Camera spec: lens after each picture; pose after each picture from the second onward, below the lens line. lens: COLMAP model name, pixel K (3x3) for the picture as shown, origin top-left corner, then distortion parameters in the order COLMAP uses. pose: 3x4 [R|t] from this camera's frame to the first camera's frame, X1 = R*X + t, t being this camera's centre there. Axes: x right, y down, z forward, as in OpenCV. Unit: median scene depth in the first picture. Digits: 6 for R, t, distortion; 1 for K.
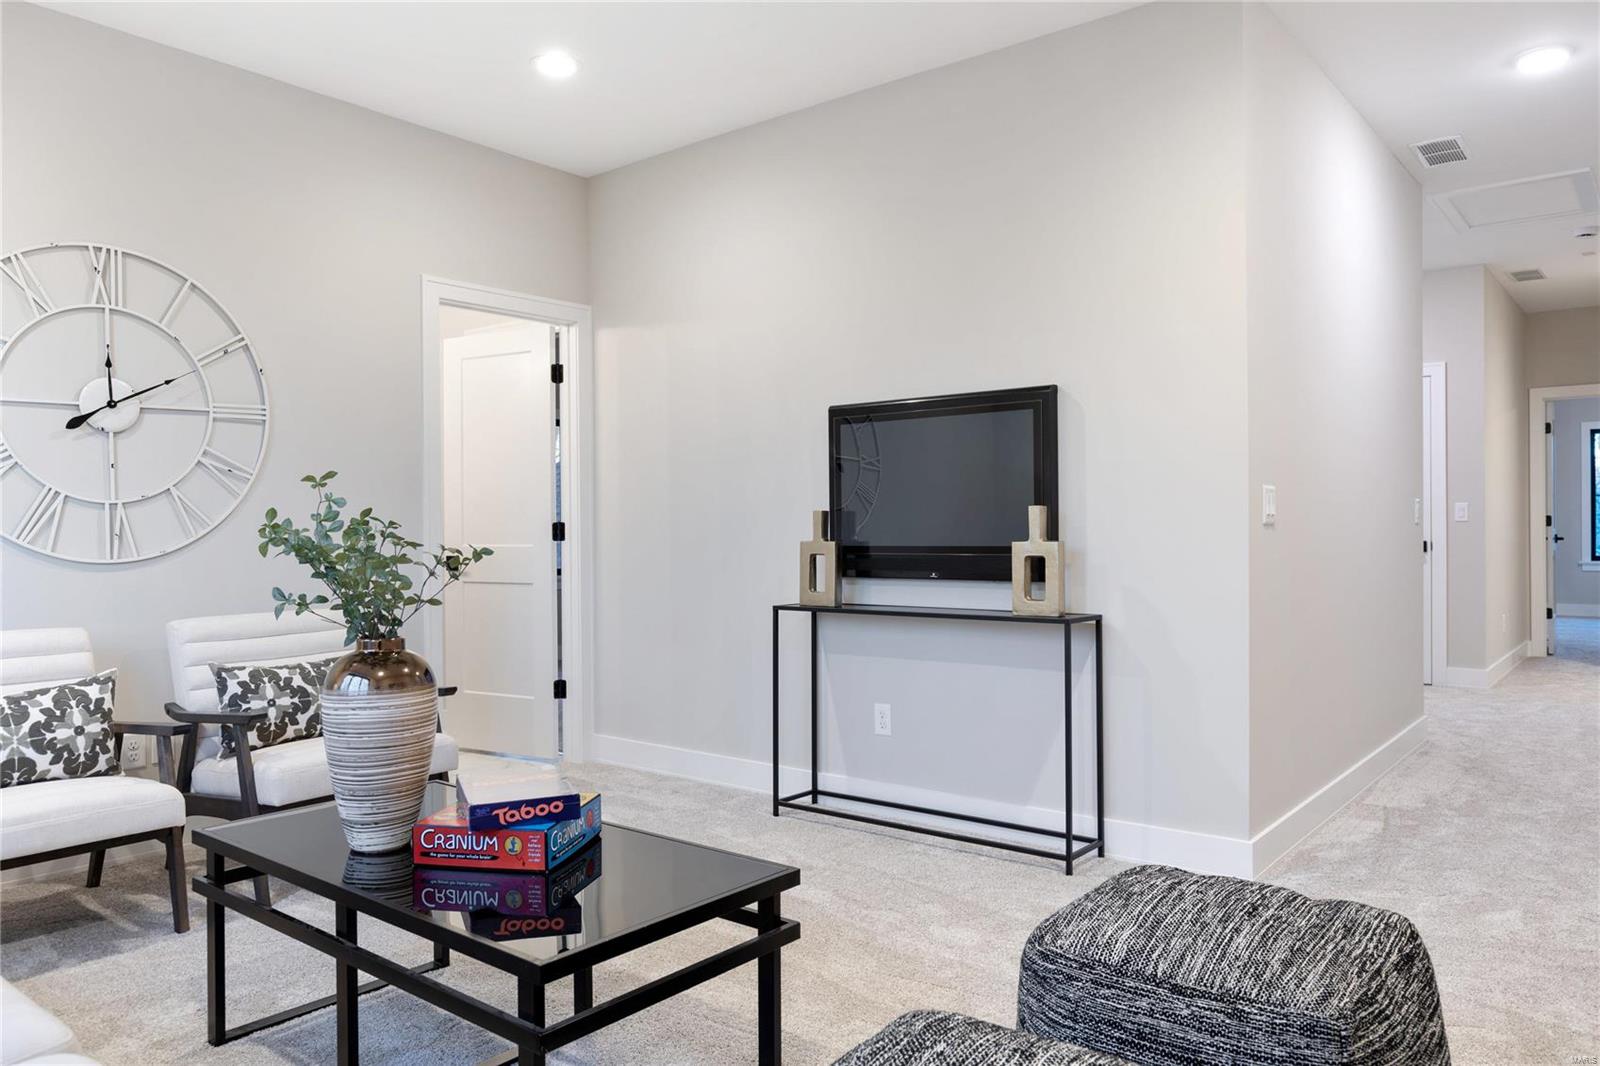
lens RADIAL K [[1095.0, 0, 777.8], [0, 1095.0, 558.0], [0, 0, 1]] dist [-0.003813, -0.002298]
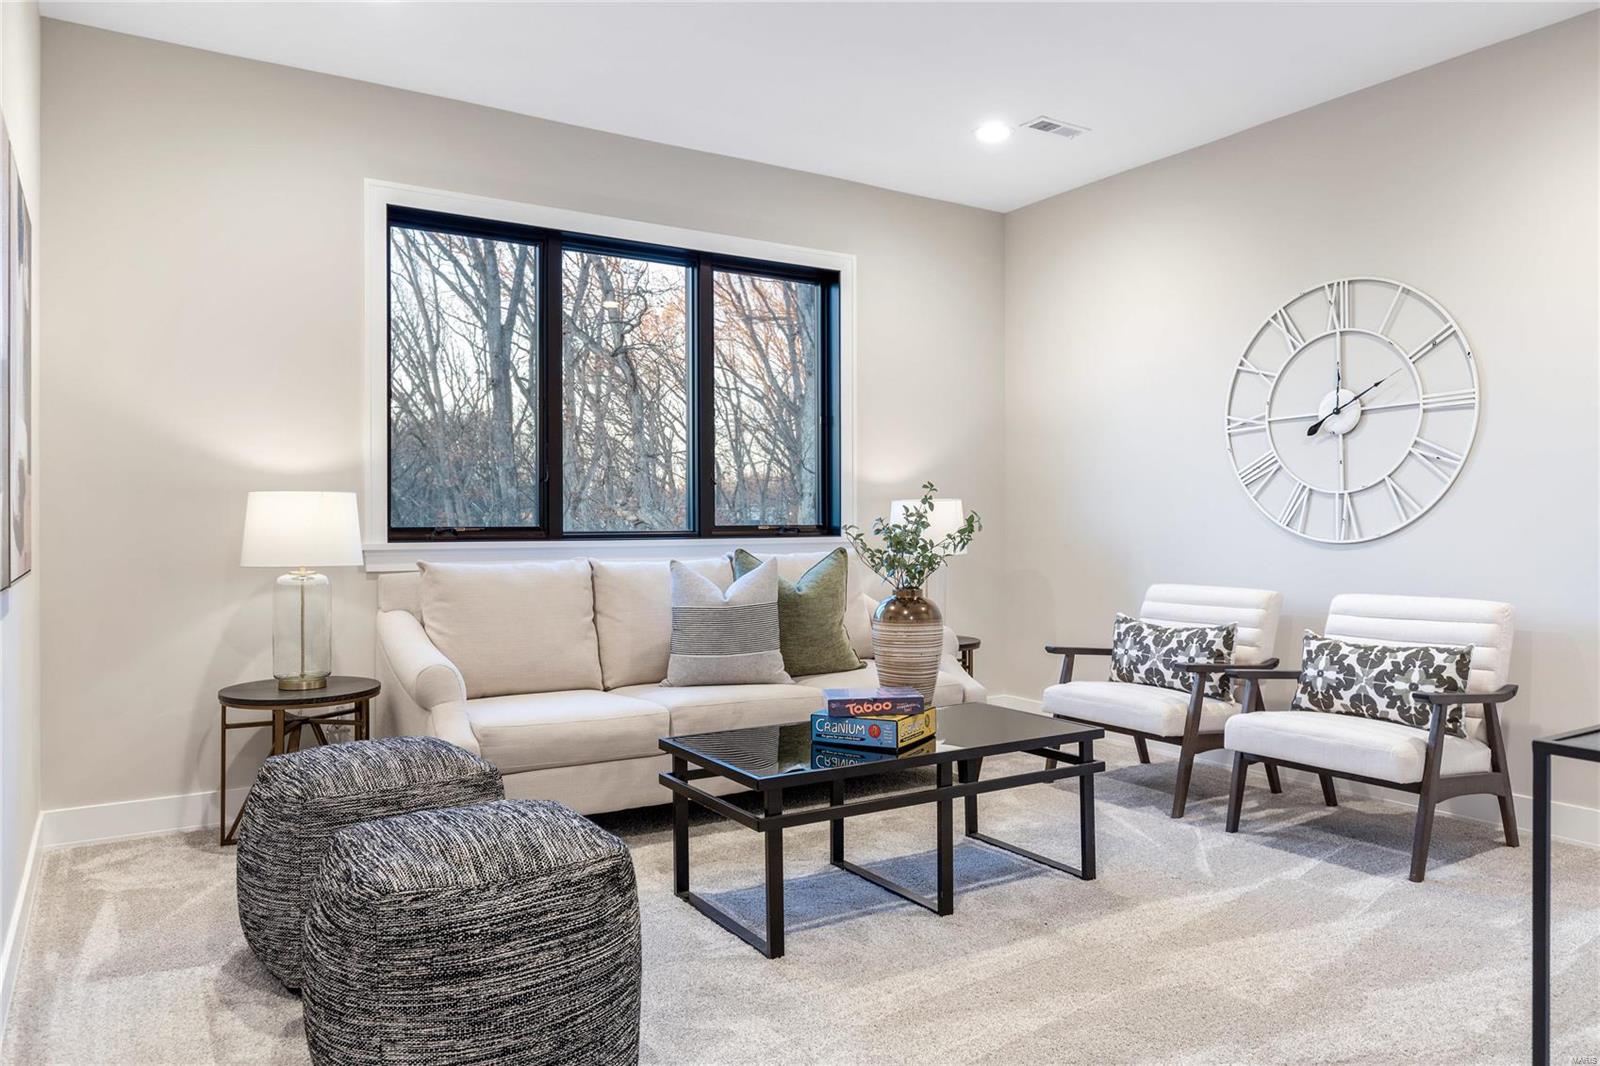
lens RADIAL K [[1095.0, 0, 777.8], [0, 1095.0, 558.0], [0, 0, 1]] dist [-0.003813, -0.002298]
pose [[-0.321421, 0.045067, -0.945863, 0.733648], [-0.014595, 0.998512, 0.052535, -0.033545], [0.946824, 0.030690, -0.320286, 0.805569]]
